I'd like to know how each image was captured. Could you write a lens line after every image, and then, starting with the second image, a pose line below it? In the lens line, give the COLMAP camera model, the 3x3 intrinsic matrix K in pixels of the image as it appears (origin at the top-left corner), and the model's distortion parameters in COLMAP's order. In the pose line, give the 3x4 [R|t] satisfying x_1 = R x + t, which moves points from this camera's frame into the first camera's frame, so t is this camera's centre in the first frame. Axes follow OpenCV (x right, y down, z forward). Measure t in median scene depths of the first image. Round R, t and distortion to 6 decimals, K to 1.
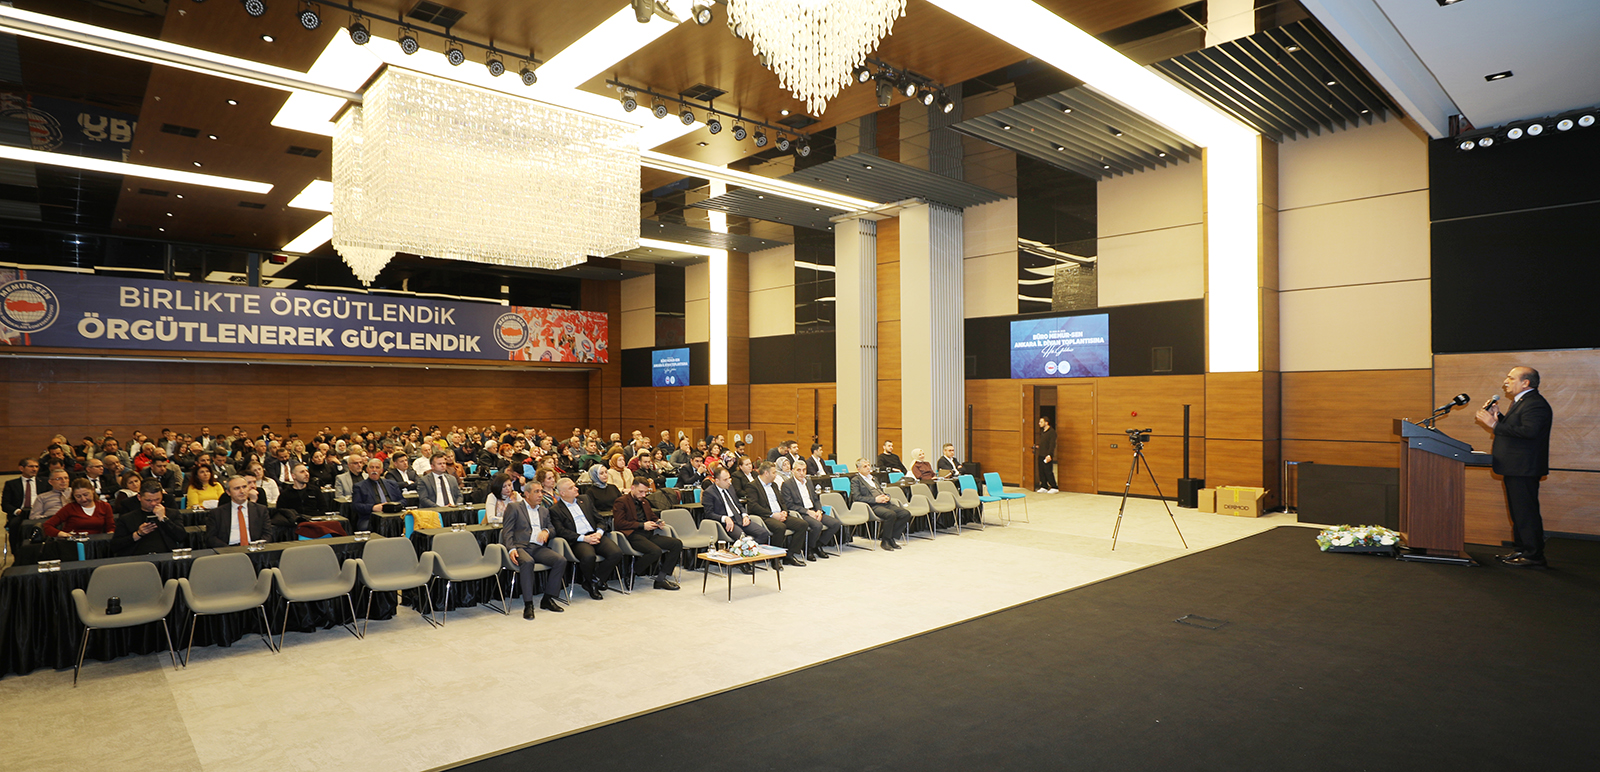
lens RADIAL K [[820.1, 0, 801.5], [0, 820.1, 385.0], [0, 0, 1]] dist [-0.000783, 0.000062]
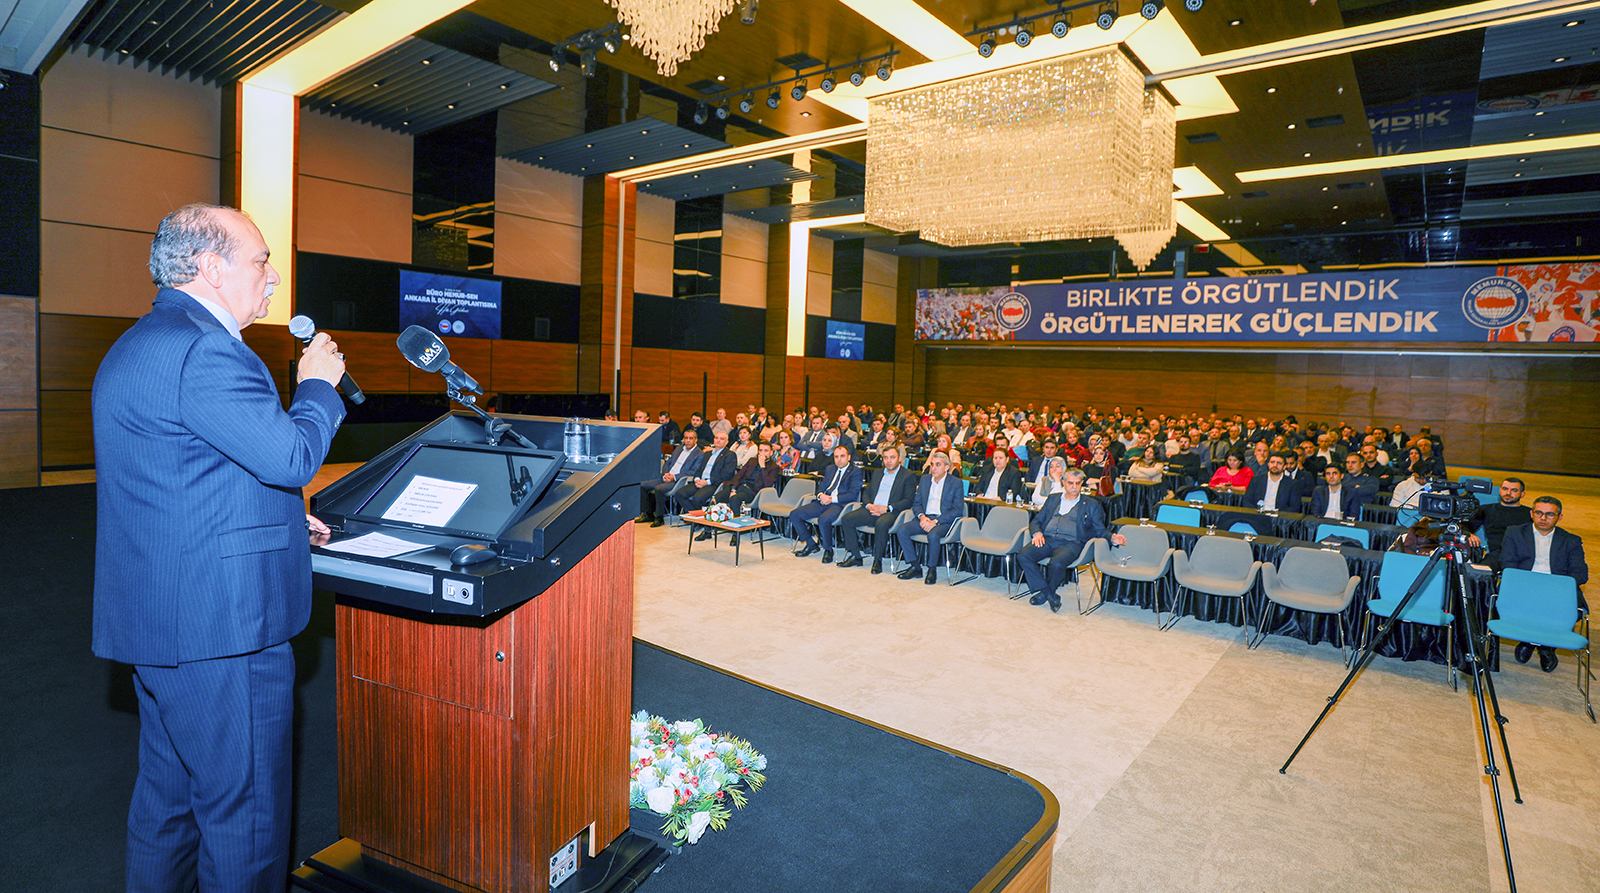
lens RADIAL K [[859.5, 0, 800.2], [0, 859.5, 452.0], [0, 0, 1]] dist [0.013168, -0.000901]
pose [[0.188978, 0.098688, -0.977010, 0.359185], [-0.018681, 0.995118, 0.096903, 0.005367], [0.981804, -0.000061, 0.189899, 0.298451]]
